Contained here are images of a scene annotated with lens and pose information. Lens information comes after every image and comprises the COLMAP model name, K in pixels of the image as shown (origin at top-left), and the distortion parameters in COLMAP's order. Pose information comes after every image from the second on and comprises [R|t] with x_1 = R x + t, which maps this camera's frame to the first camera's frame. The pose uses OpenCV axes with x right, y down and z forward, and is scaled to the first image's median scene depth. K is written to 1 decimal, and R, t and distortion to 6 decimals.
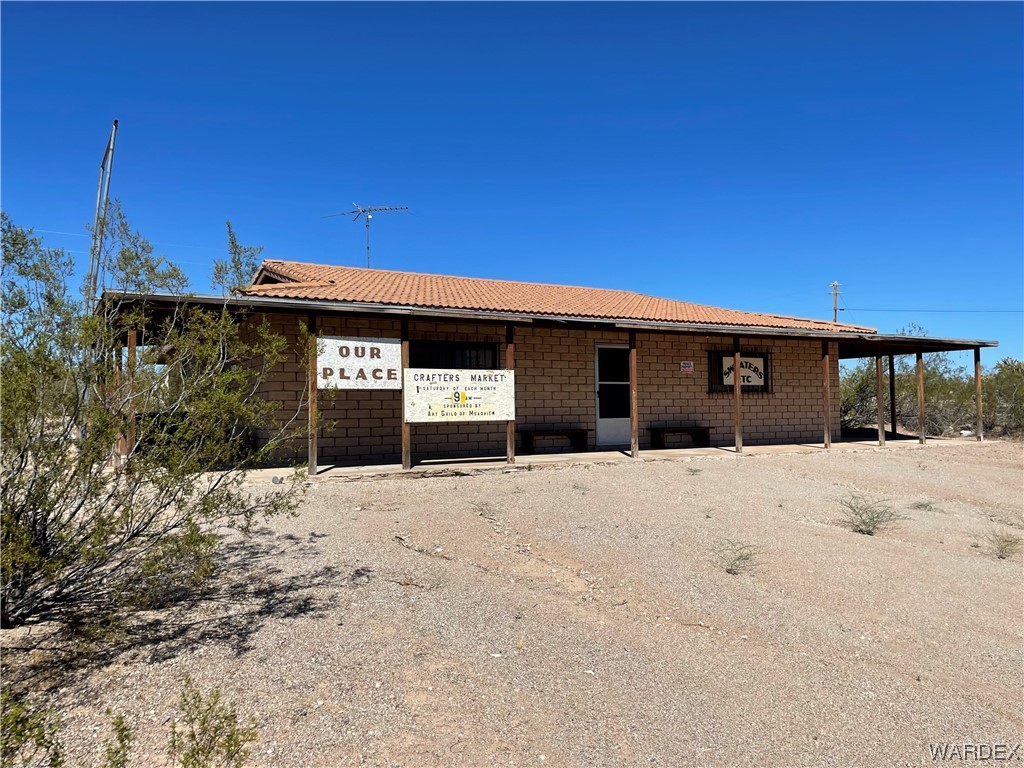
lens RADIAL K [[766.0, 0, 514.6], [0, 766.0, 386.3], [0, 0, 1]] dist [0.061709, -0.068988]
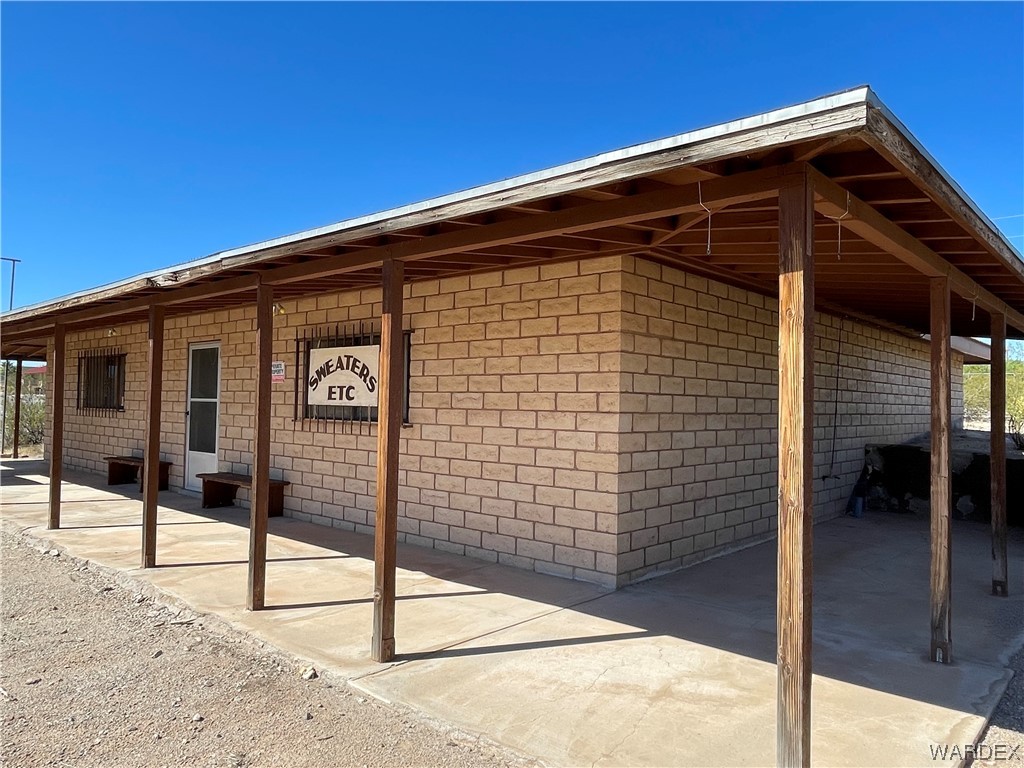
lens RADIAL K [[736.7, 0, 510.8], [0, 736.7, 384.6], [0, 0, 1]] dist [0.000867, 0.000272]
pose [[0.317382, -0.014719, -0.948184, 1.111904], [-0.003333, 0.999856, -0.016637, -0.010602], [0.948292, 0.008440, 0.317287, 1.395583]]
